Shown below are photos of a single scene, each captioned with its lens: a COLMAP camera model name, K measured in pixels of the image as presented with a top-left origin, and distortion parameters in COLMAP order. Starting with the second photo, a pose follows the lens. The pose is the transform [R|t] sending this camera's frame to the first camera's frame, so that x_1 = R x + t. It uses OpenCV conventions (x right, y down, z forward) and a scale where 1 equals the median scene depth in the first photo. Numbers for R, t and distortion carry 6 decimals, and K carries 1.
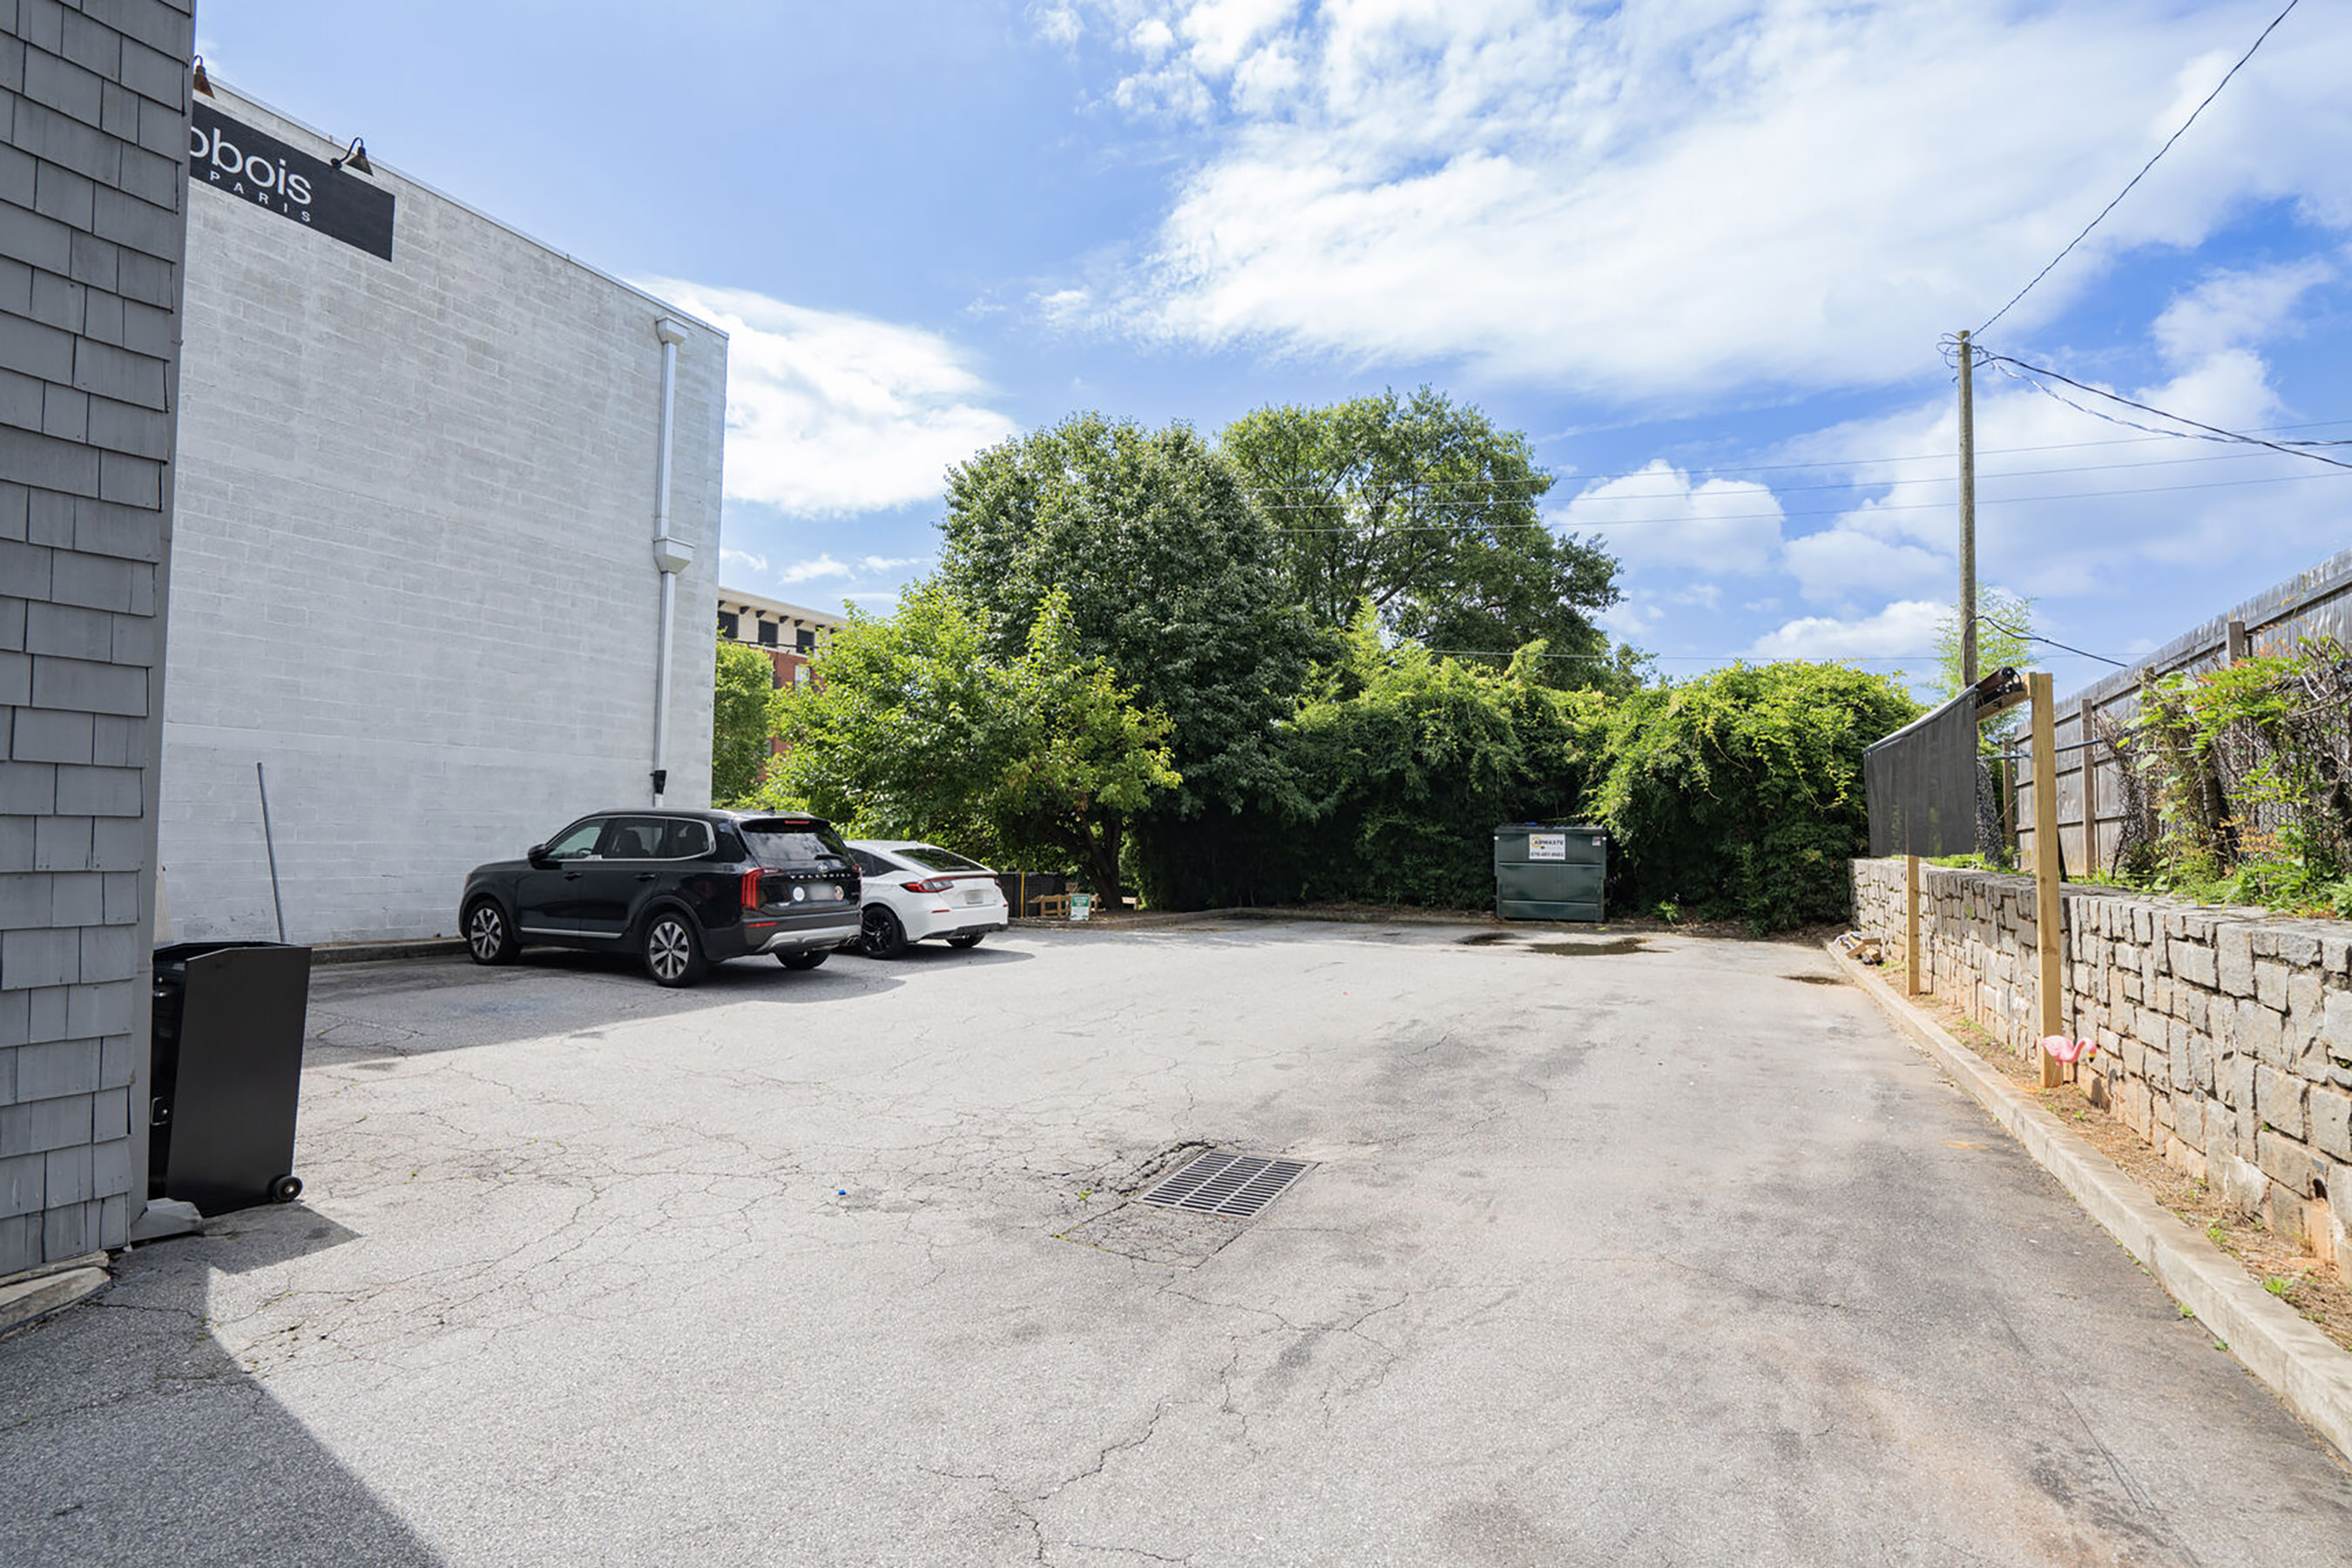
lens RADIAL K [[1086.3, 0, 1178.1], [0, 1086.3, 786.5], [0, 0, 1]] dist [-0.040898, 0.000049]
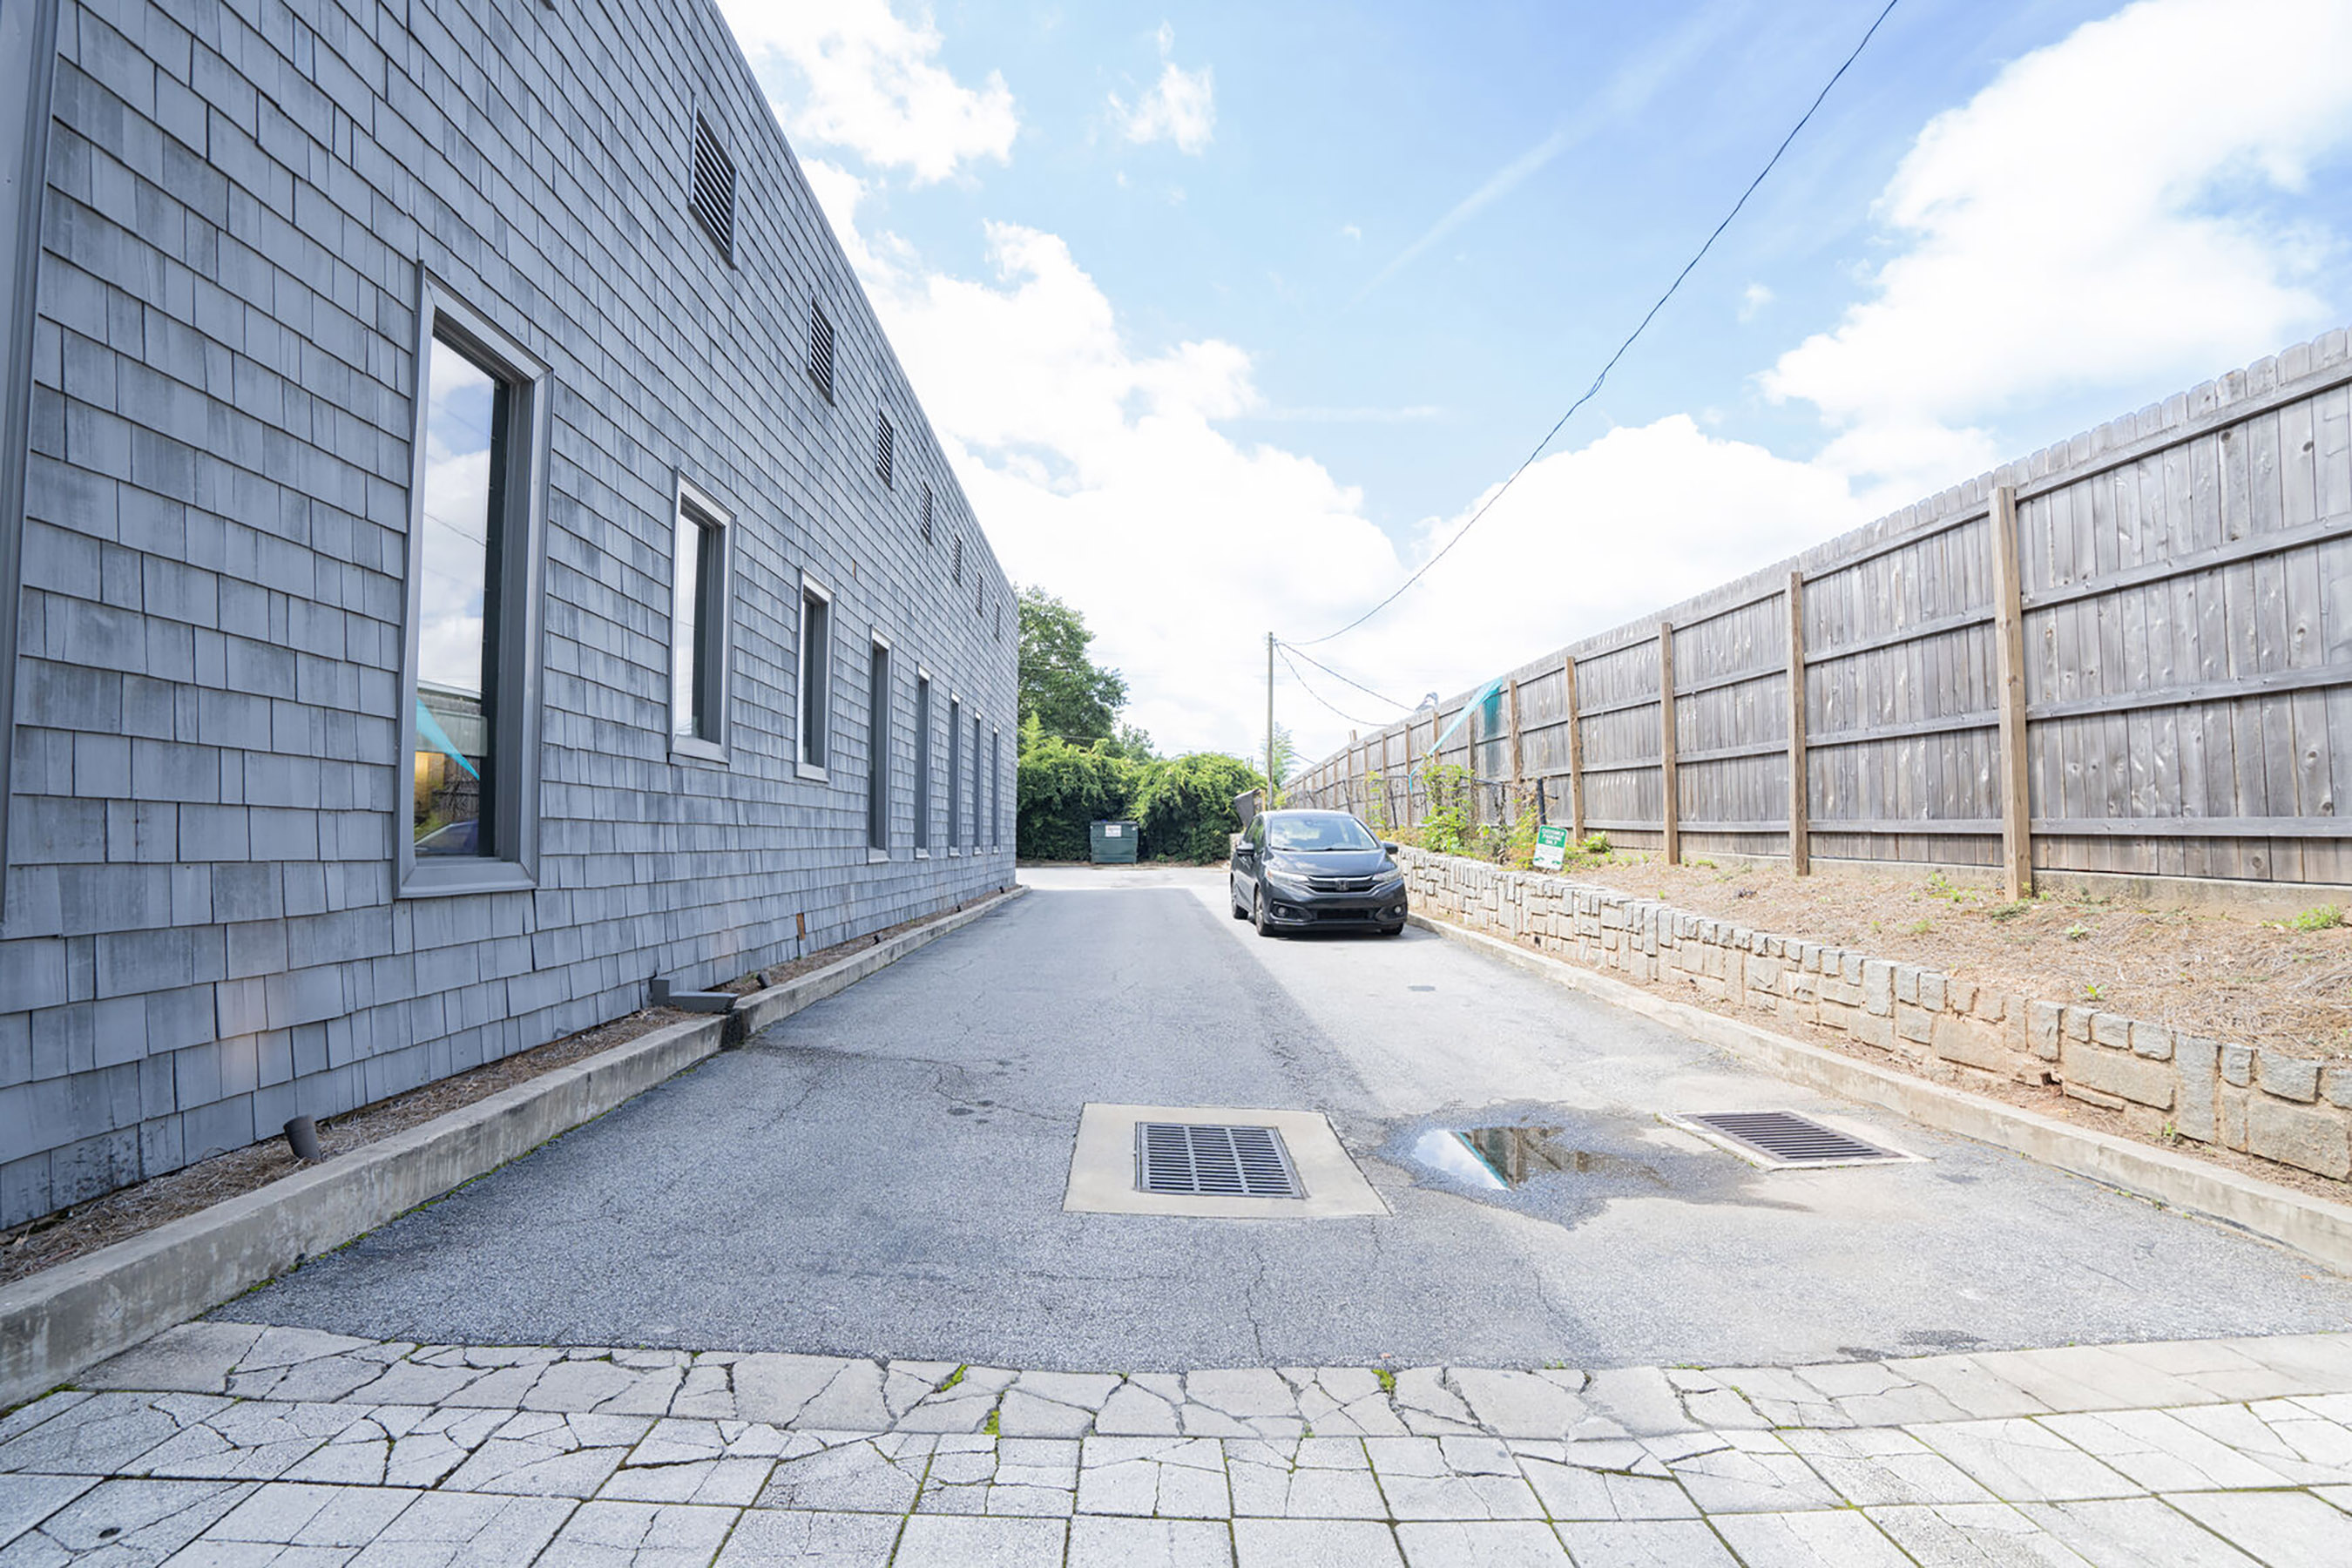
lens RADIAL K [[1086.3, 0, 1166.3], [0, 1086.3, 778.2], [0, 0, 1]] dist [-0.040898, 0.000049]
pose [[0.878420, 0.013412, 0.477701, -0.629496], [-0.008880, 0.999892, -0.011744, -0.027598], [-0.477807, 0.006074, 0.878444, -1.018958]]
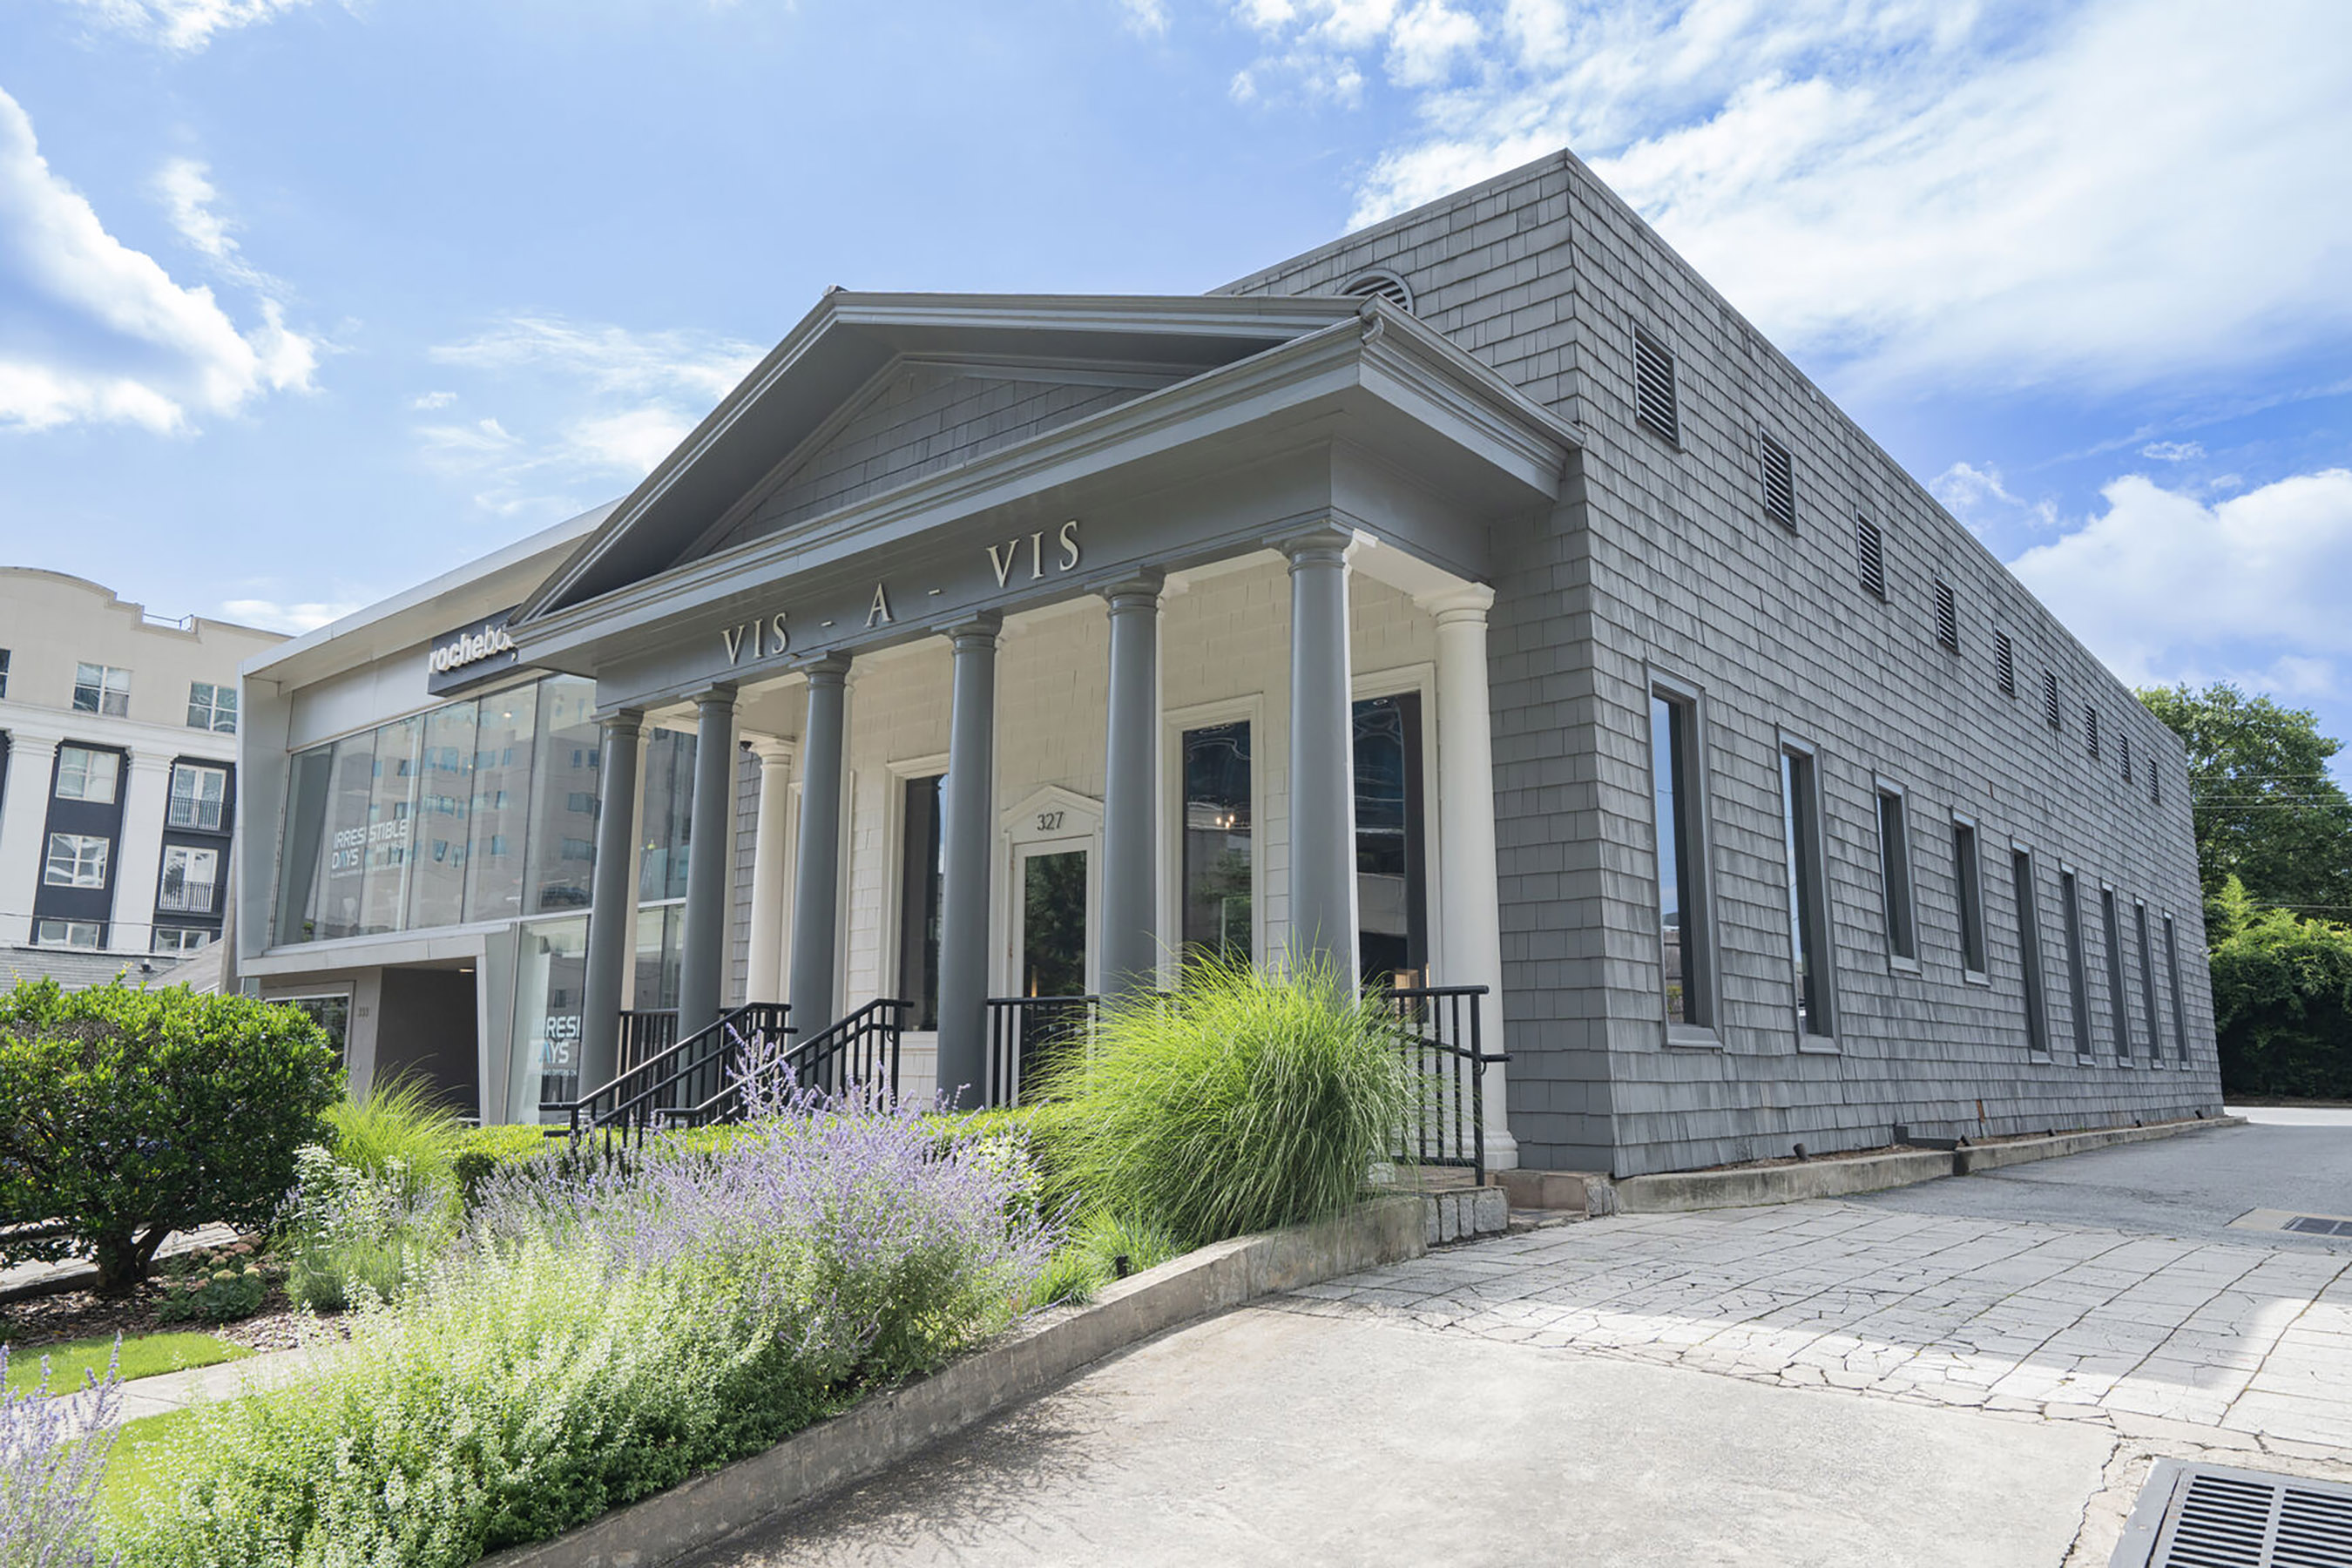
lens RADIAL K [[1546.2, 0, 1158.6], [0, 1546.2, 793.6], [0, 0, 1]] dist [0.007464, 0.007885]
pose [[0.971084, -0.044198, -0.234611, -0.749588], [0.012699, 0.990886, -0.134106, -0.026691], [0.238400, 0.127249, 0.962795, -1.384945]]
